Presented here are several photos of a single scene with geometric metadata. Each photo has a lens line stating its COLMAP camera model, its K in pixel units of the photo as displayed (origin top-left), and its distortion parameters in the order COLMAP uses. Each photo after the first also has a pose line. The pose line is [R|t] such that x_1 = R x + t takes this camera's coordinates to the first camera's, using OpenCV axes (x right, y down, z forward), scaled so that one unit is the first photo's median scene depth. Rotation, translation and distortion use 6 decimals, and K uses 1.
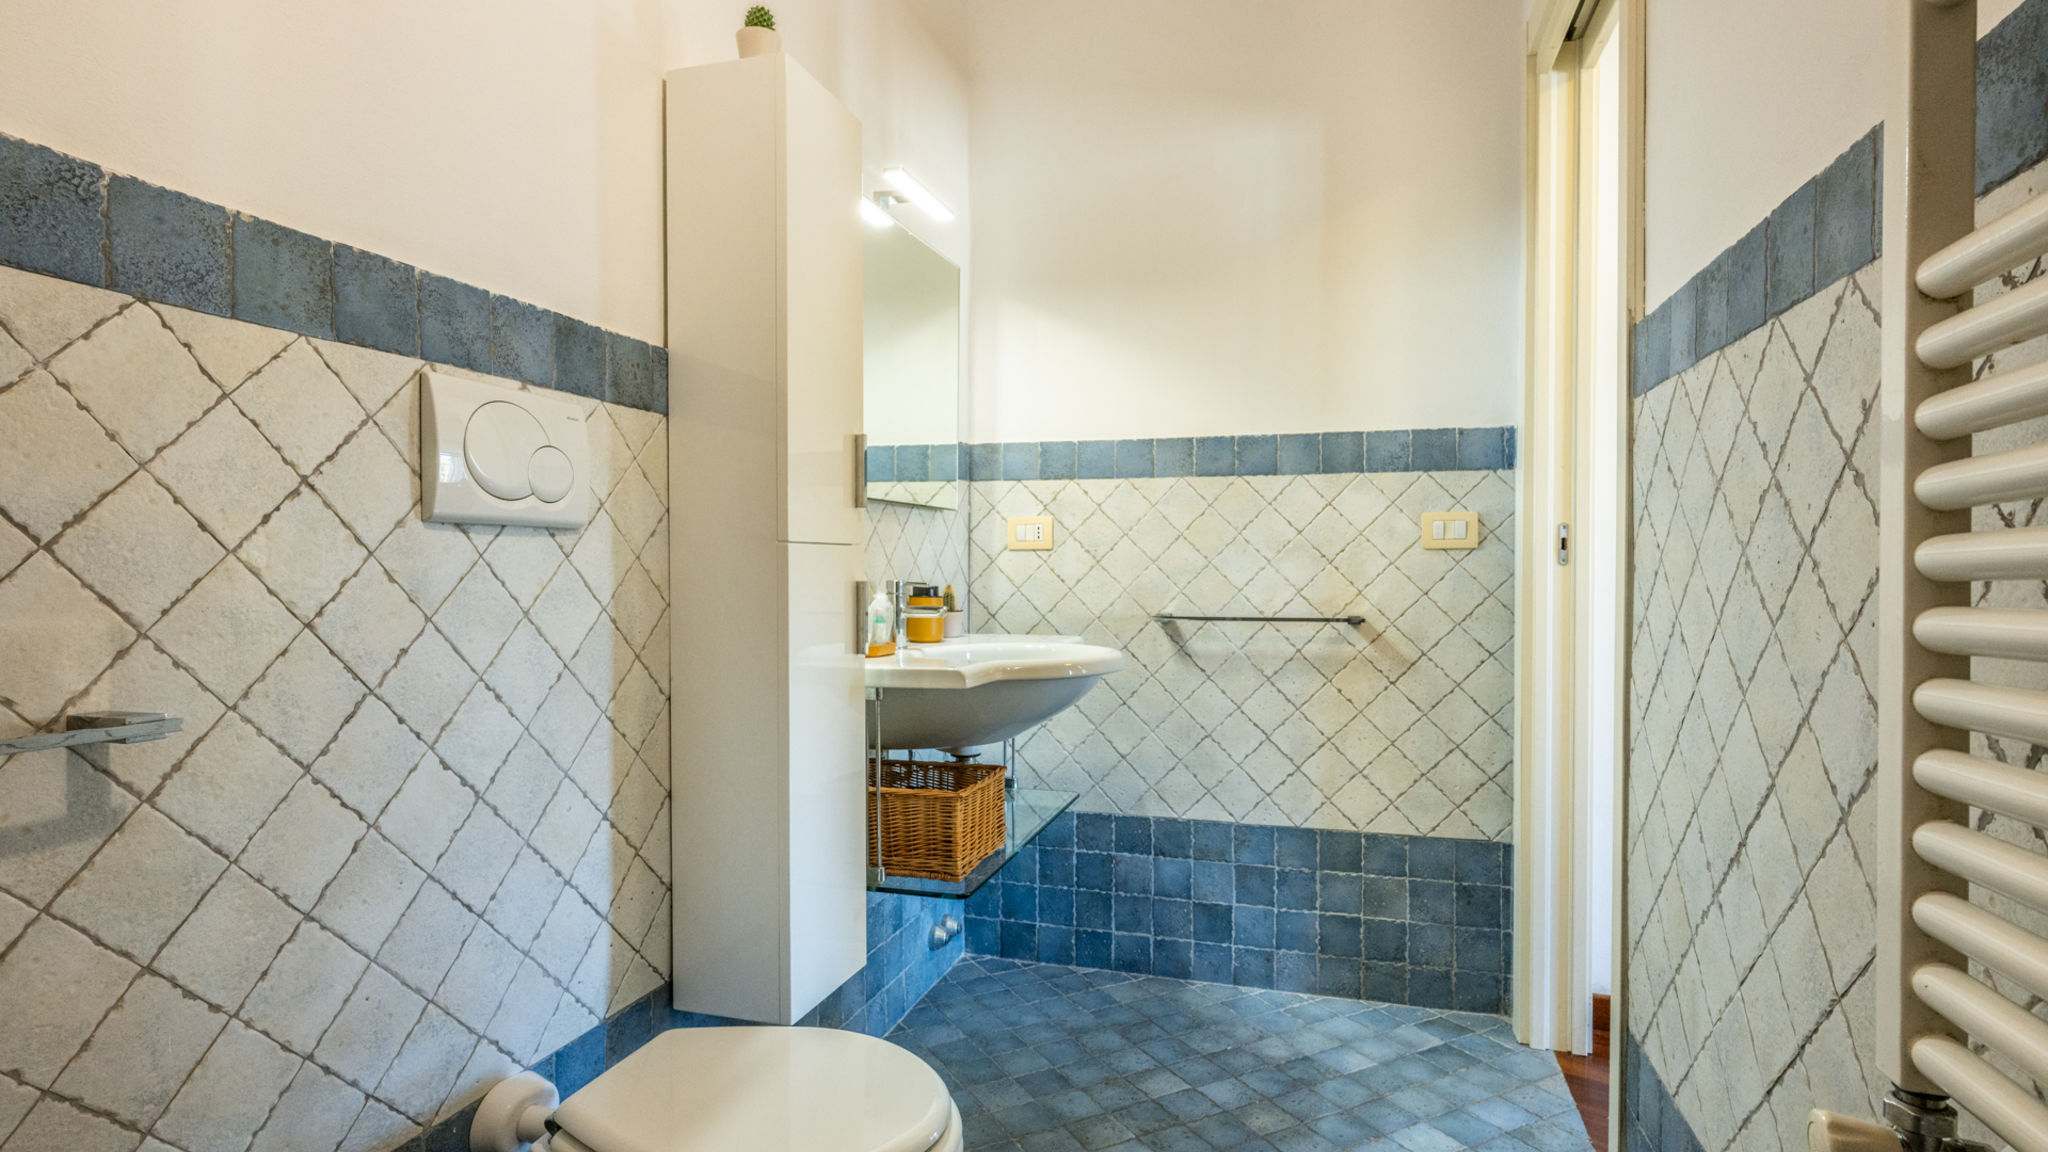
lens RADIAL K [[1039.3, 0, 1031.4], [0, 1039.3, 580.7], [0, 0, 1]] dist [0.000023, 0.000195]
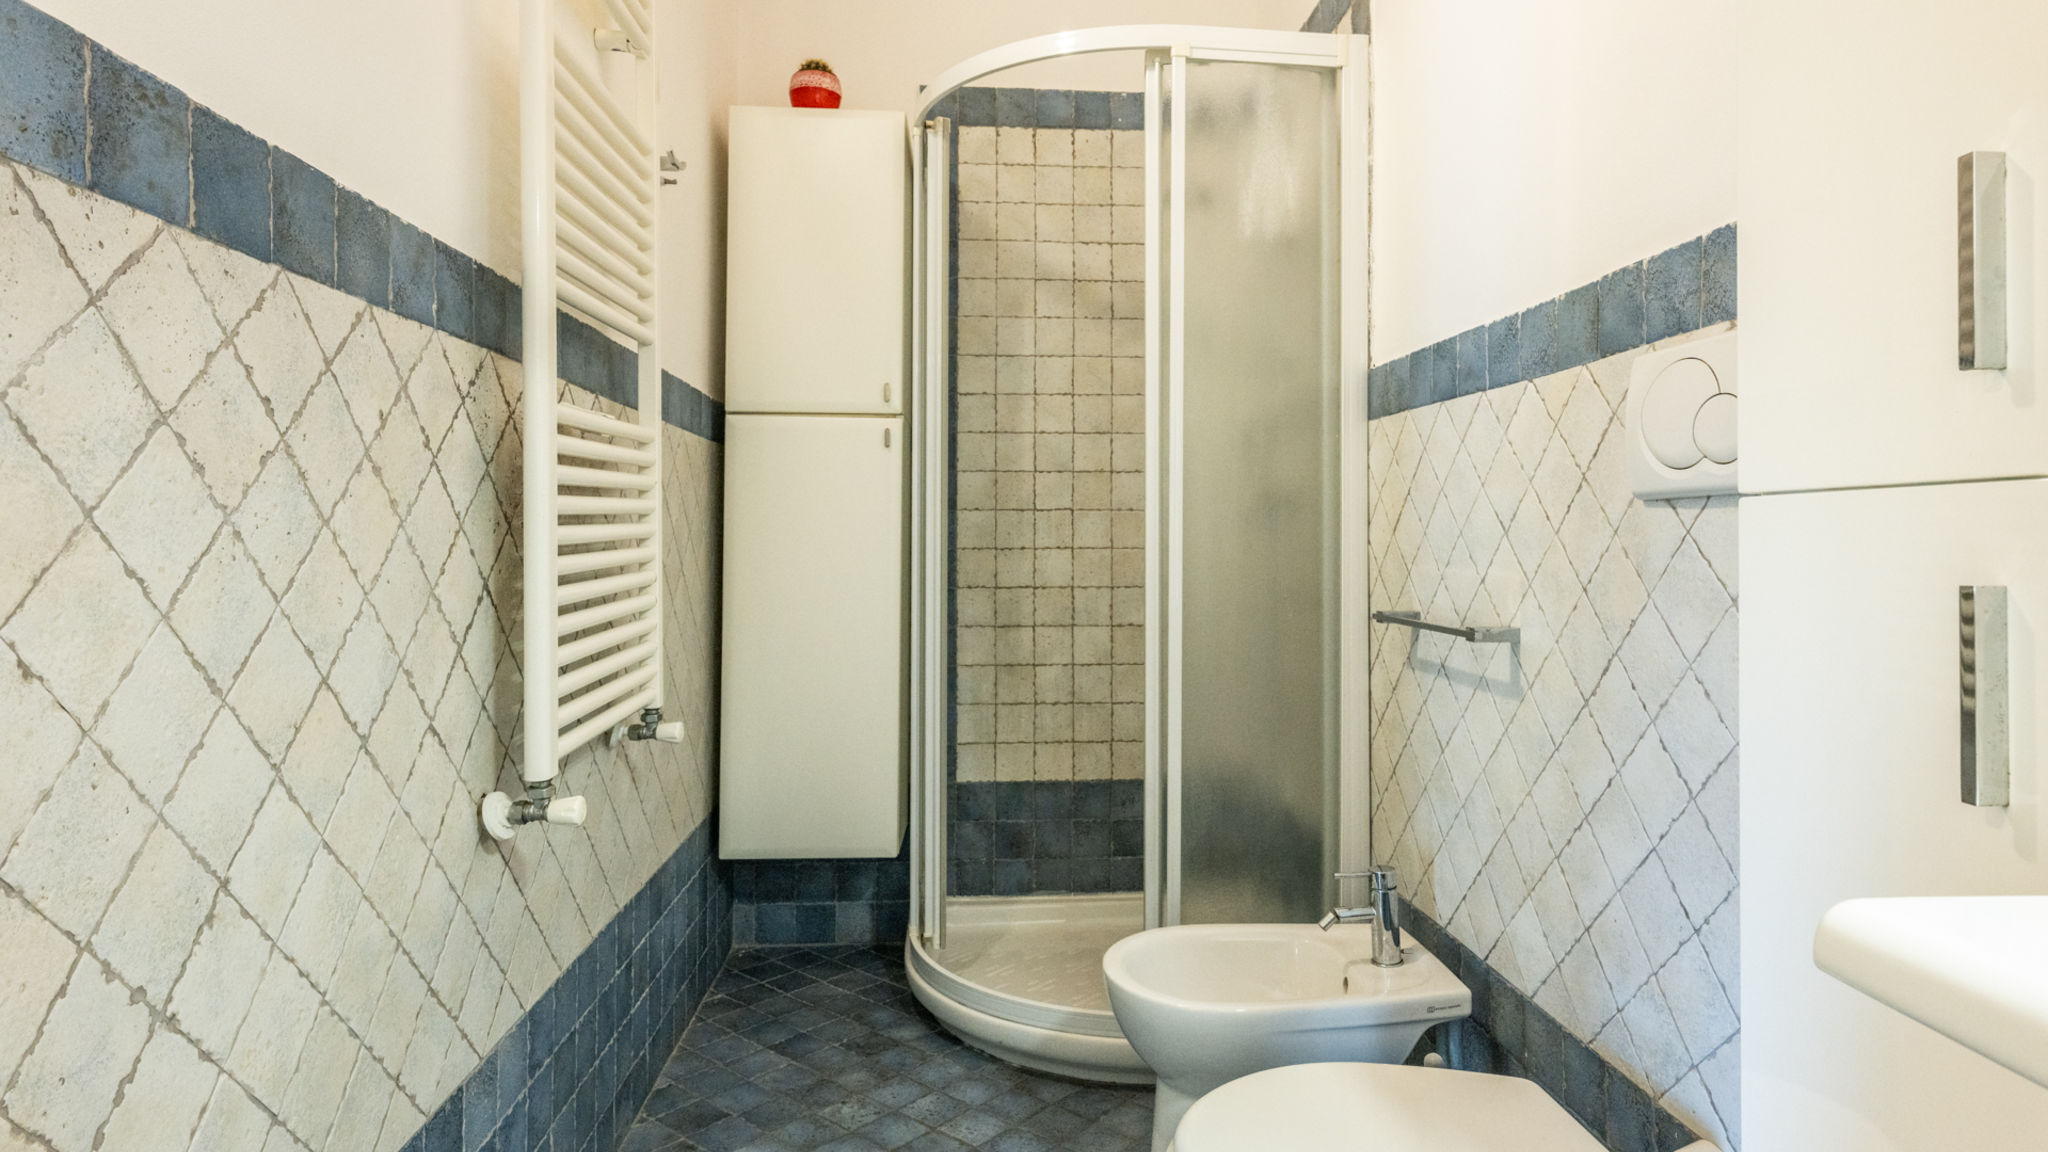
lens RADIAL K [[1160.8, 0, 1086.5], [0, 1160.8, 520.8], [0, 0, 1]] dist [0.000035, 0.000350]
pose [[-0.921613, -0.011254, -0.387946, 0.444123], [-0.008939, 0.999930, -0.007771, -0.026354], [0.388006, -0.003694, -0.921649, 2.176065]]
